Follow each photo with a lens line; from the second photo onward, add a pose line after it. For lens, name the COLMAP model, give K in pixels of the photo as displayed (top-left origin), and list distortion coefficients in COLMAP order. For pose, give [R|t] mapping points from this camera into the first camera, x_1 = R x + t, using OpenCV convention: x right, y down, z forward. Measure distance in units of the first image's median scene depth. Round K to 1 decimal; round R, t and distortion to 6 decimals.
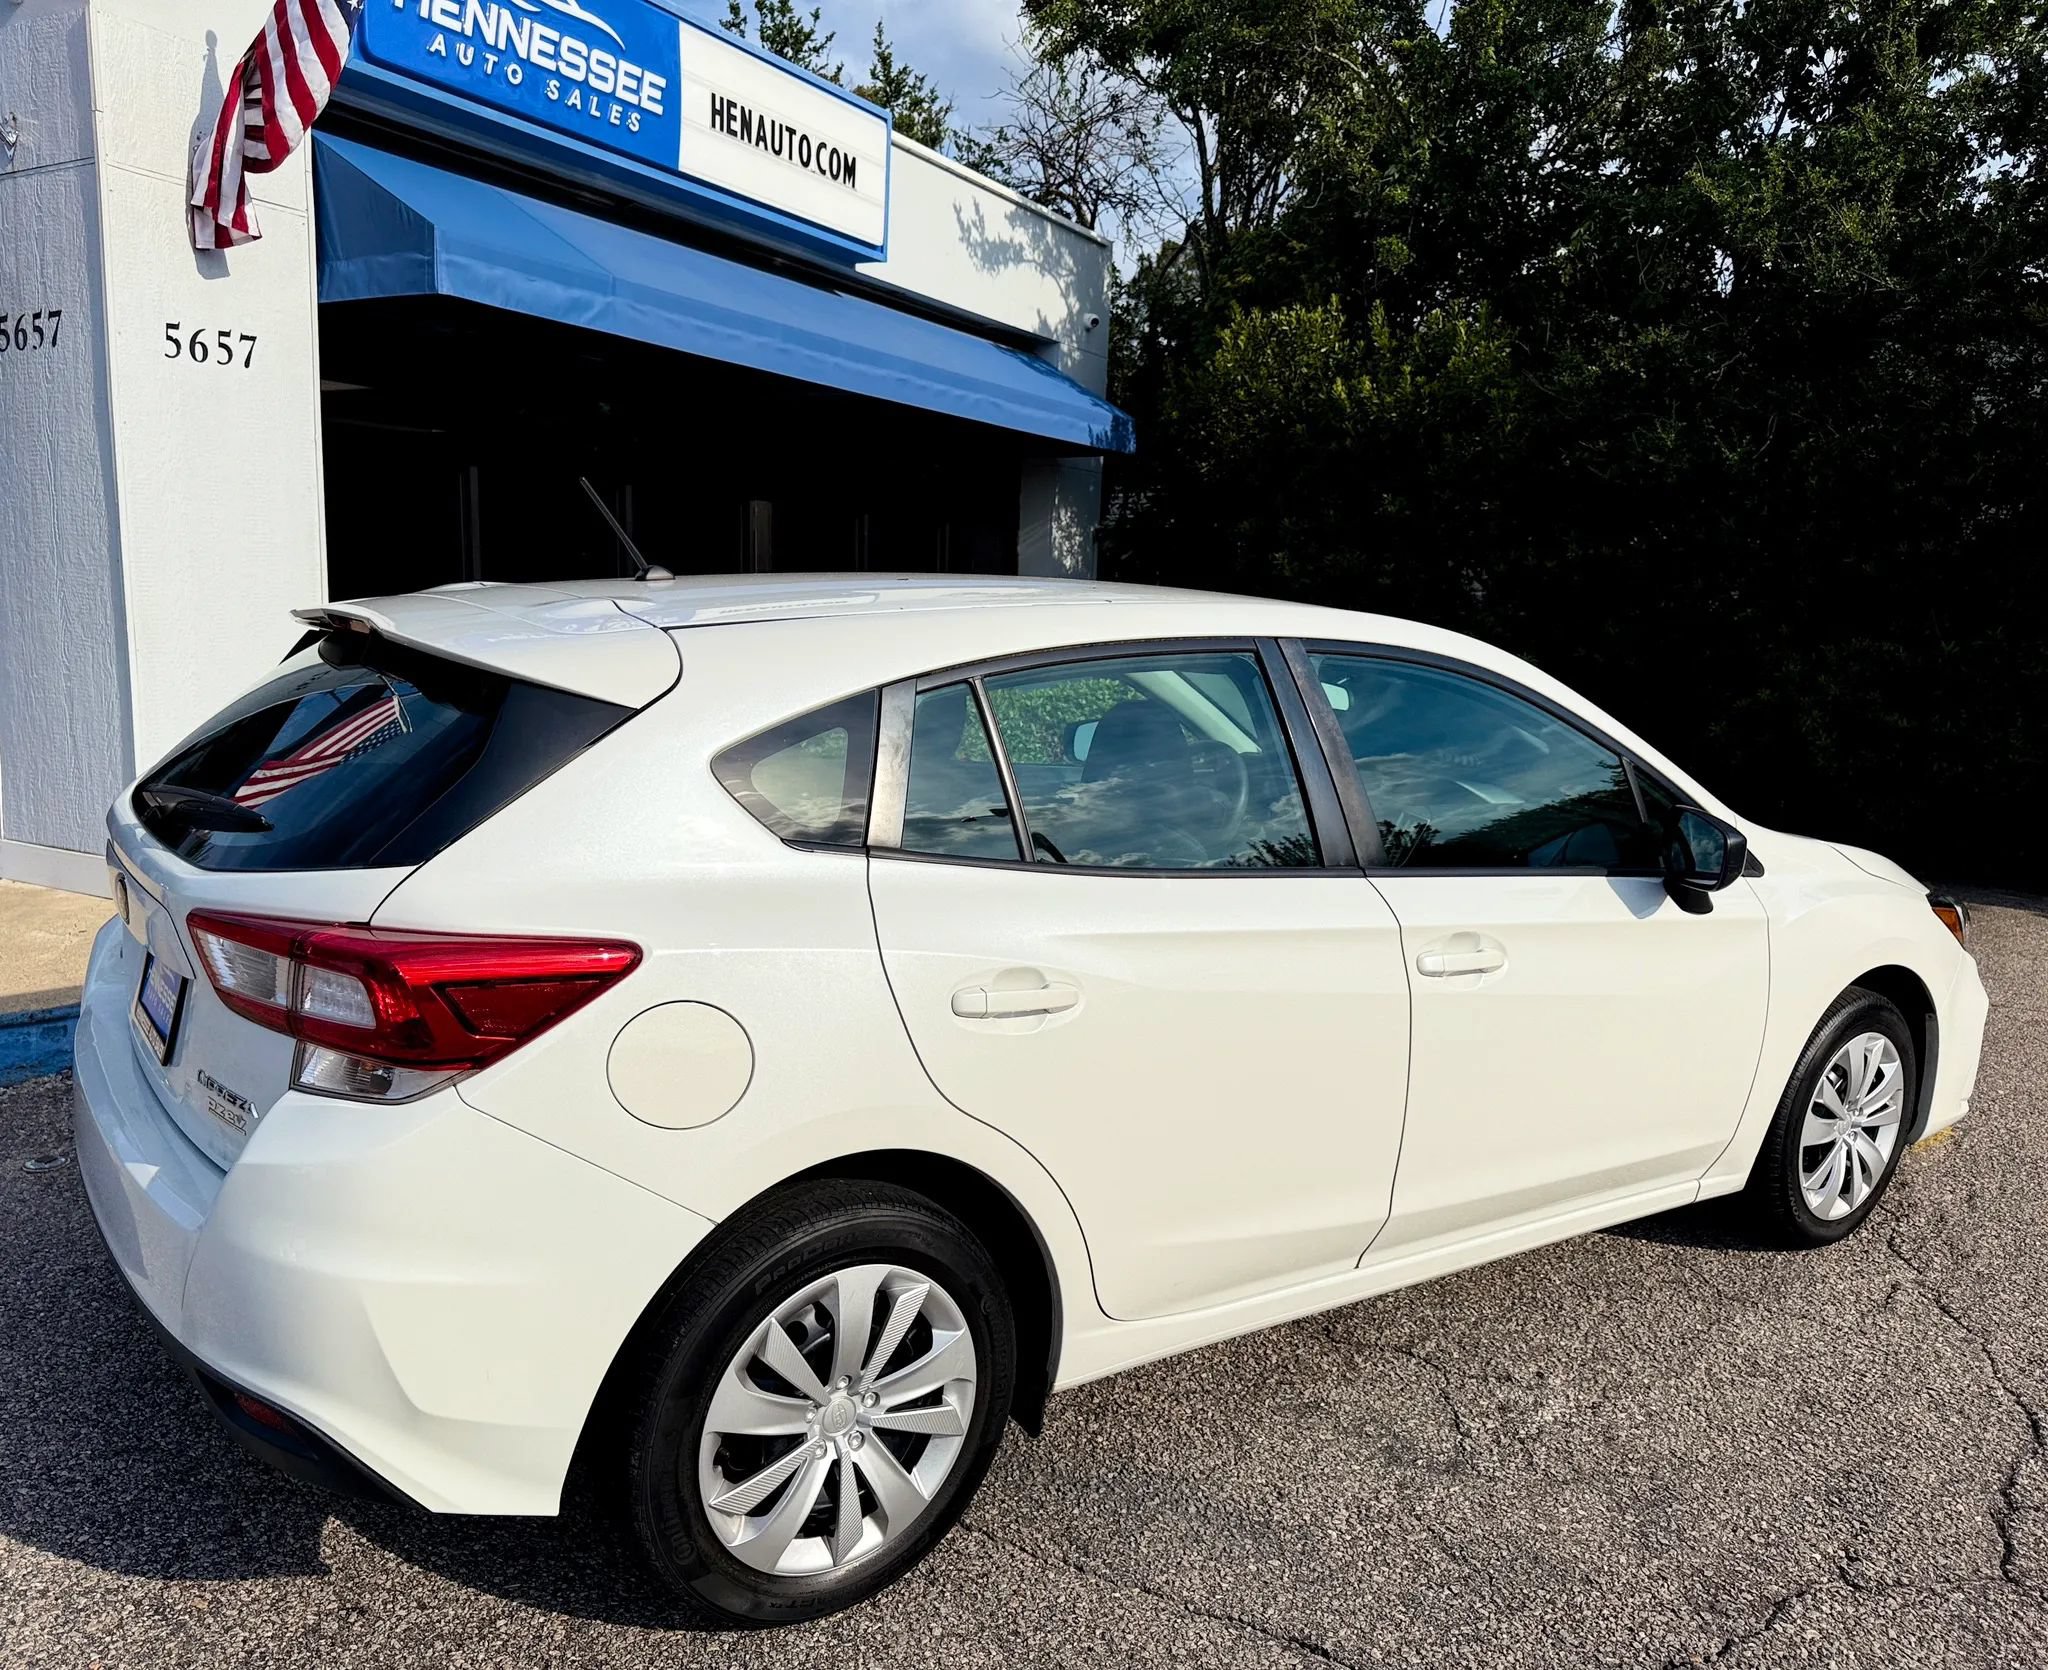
lens RADIAL K [[1683.0, 0, 1003.8], [0, 1683.0, 852.6], [0, 0, 1]] dist [0.006973, -0.021219]
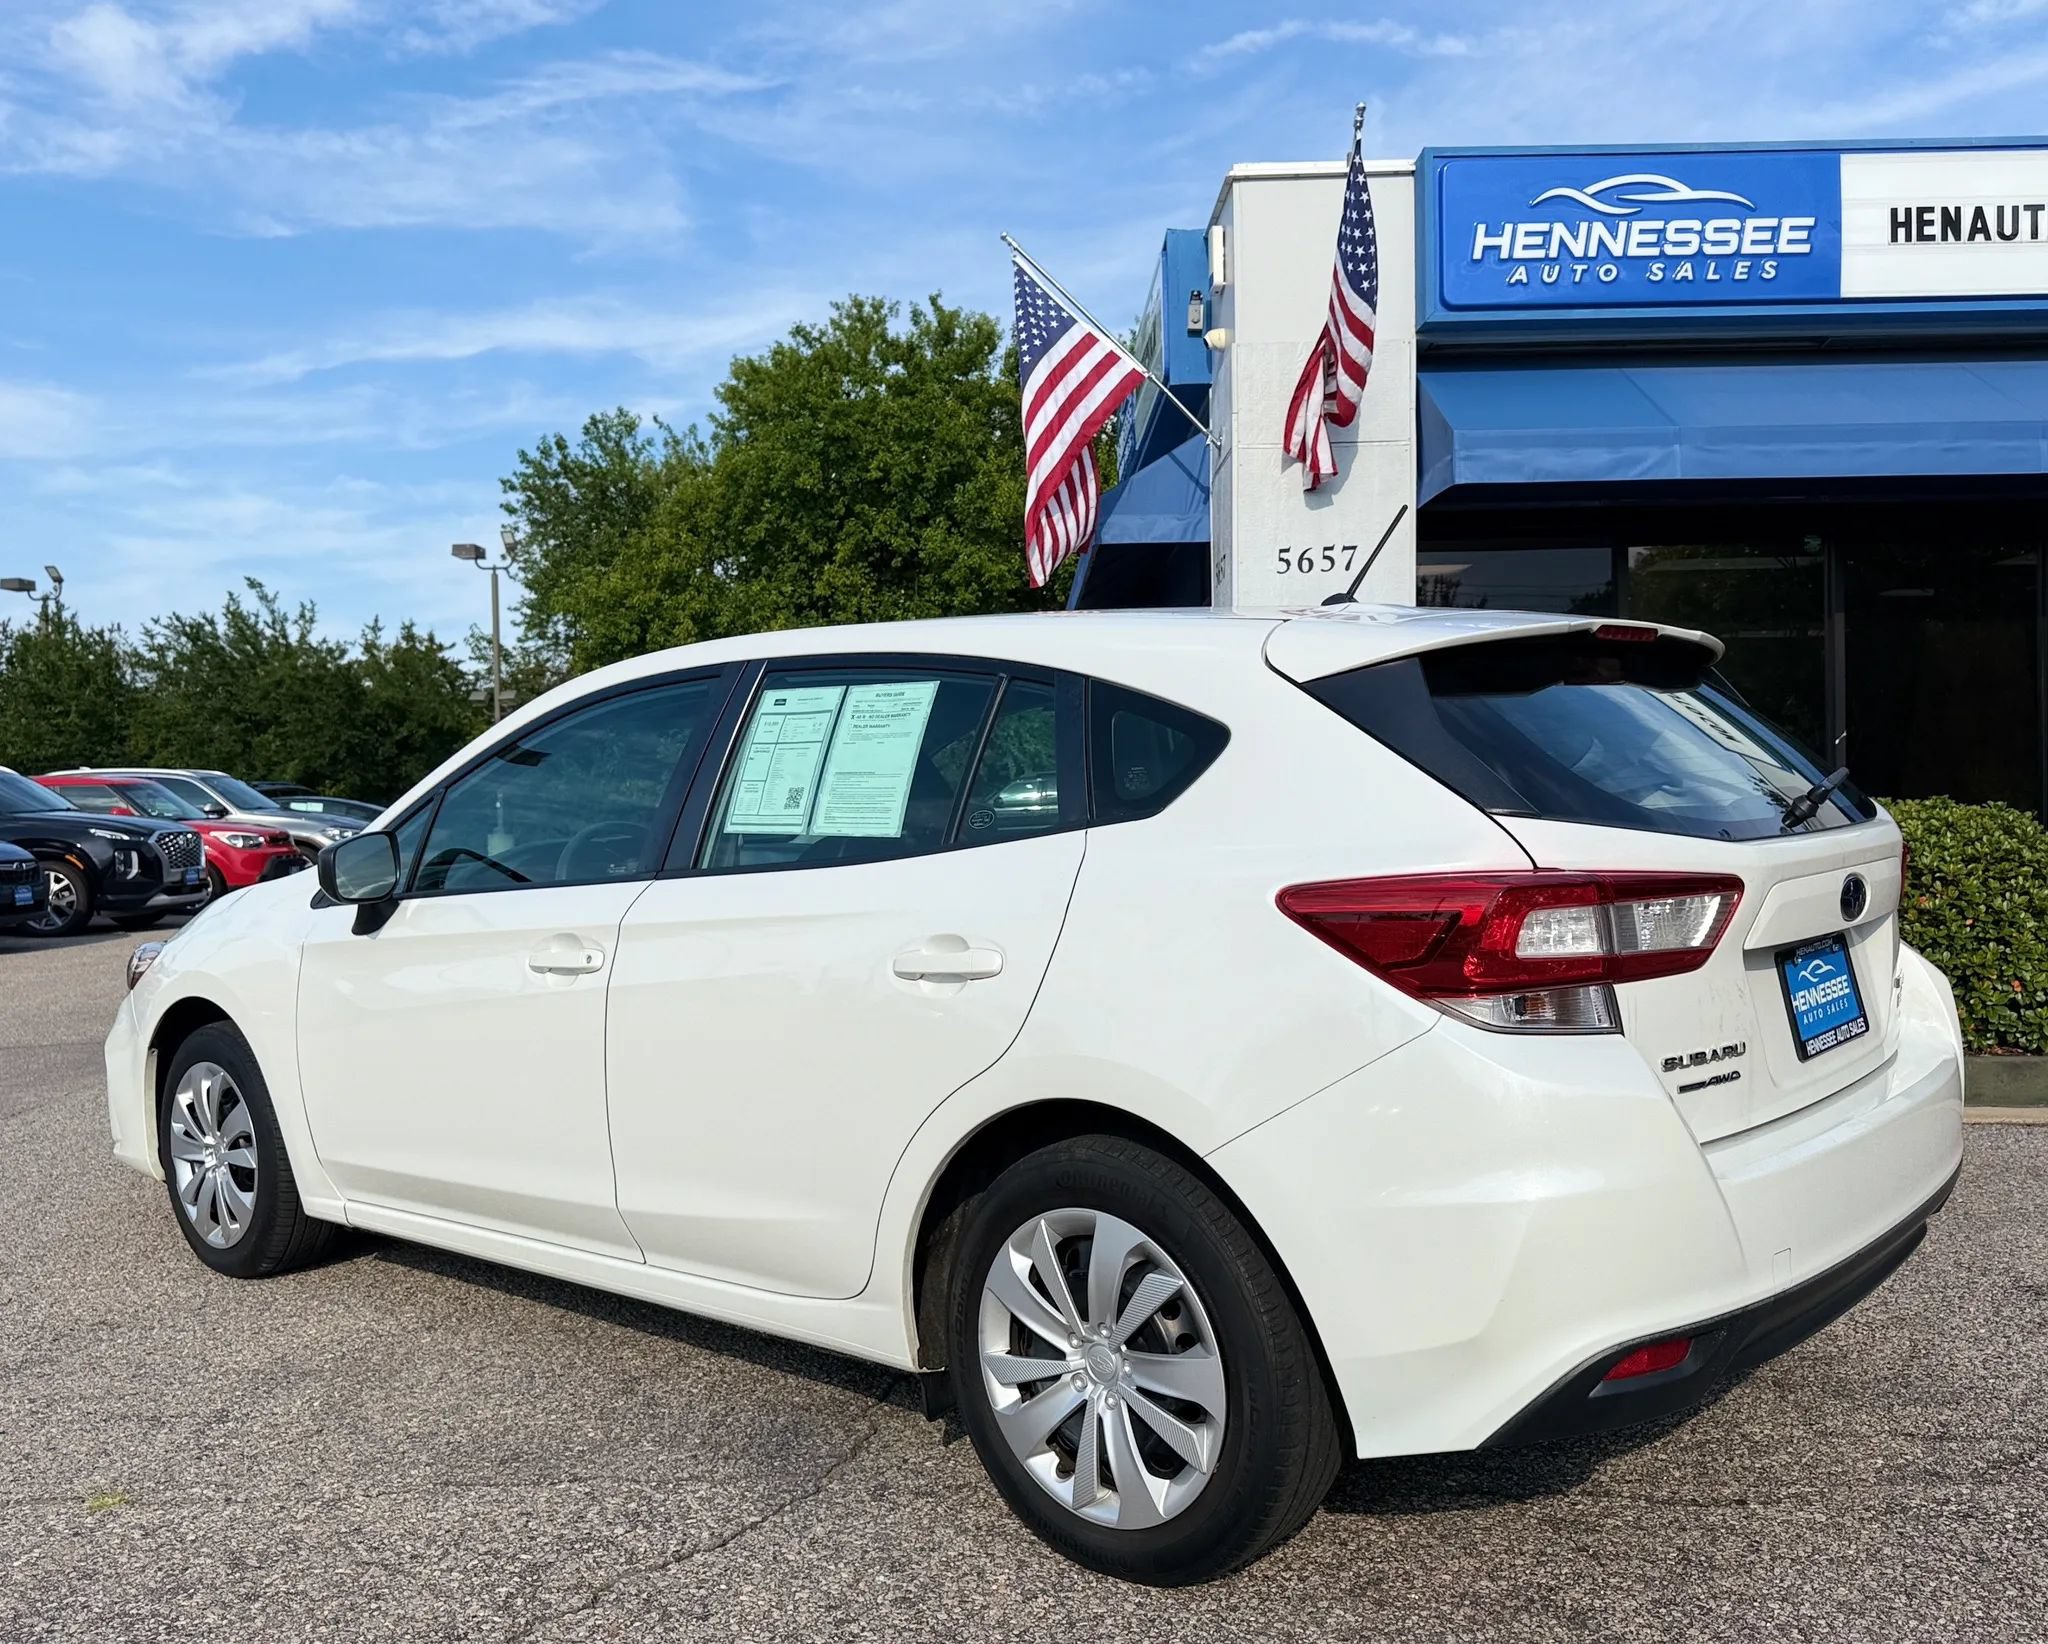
lens RADIAL K [[1895.3, 0, 971.7], [0, 1895.3, 846.4], [0, 0, 1]] dist [-0.002992, 0.000000]
pose [[0.446672, -0.029711, -0.894204, 0.617393], [-0.103631, 0.991003, -0.084693, 0.065102], [0.888676, 0.130497, 0.439574, 0.114093]]
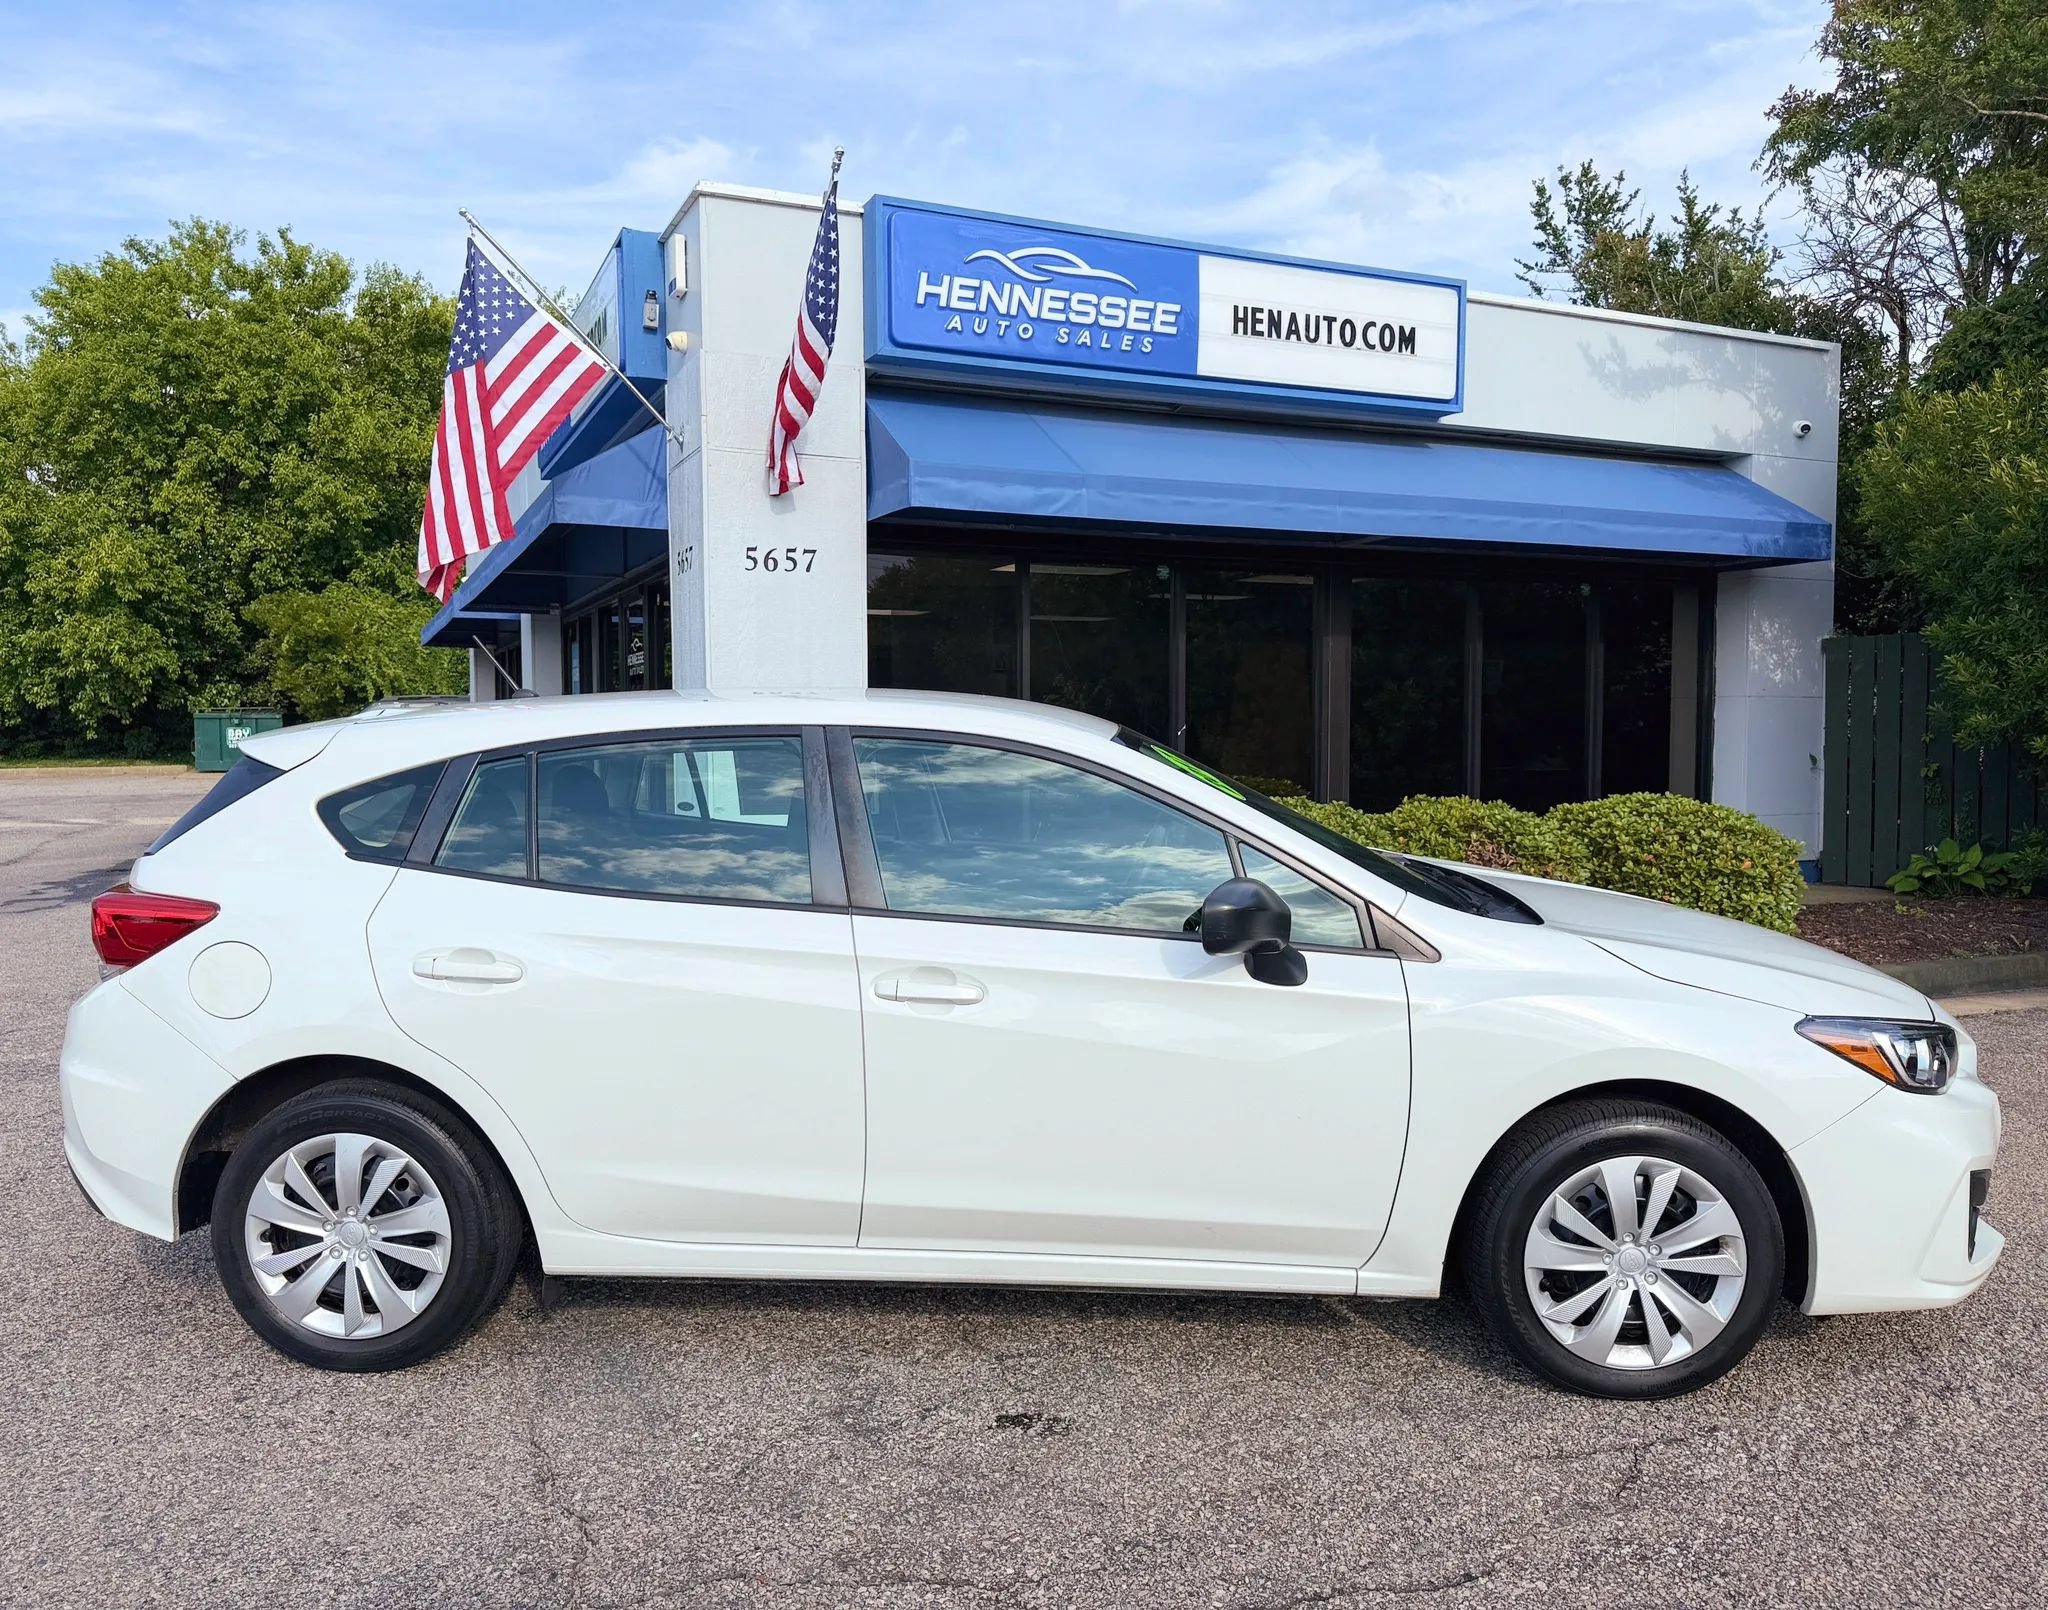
lens RADIAL K [[1595.3, 0, 1020.6], [0, 1595.3, 798.8], [0, 0, 1]] dist [0.024123, -0.029575]
pose [[0.784933, -0.002914, -0.619574, 0.459242], [-0.068467, 0.993457, -0.091413, 0.012120], [0.615787, 0.114174, 0.779597, 0.069256]]
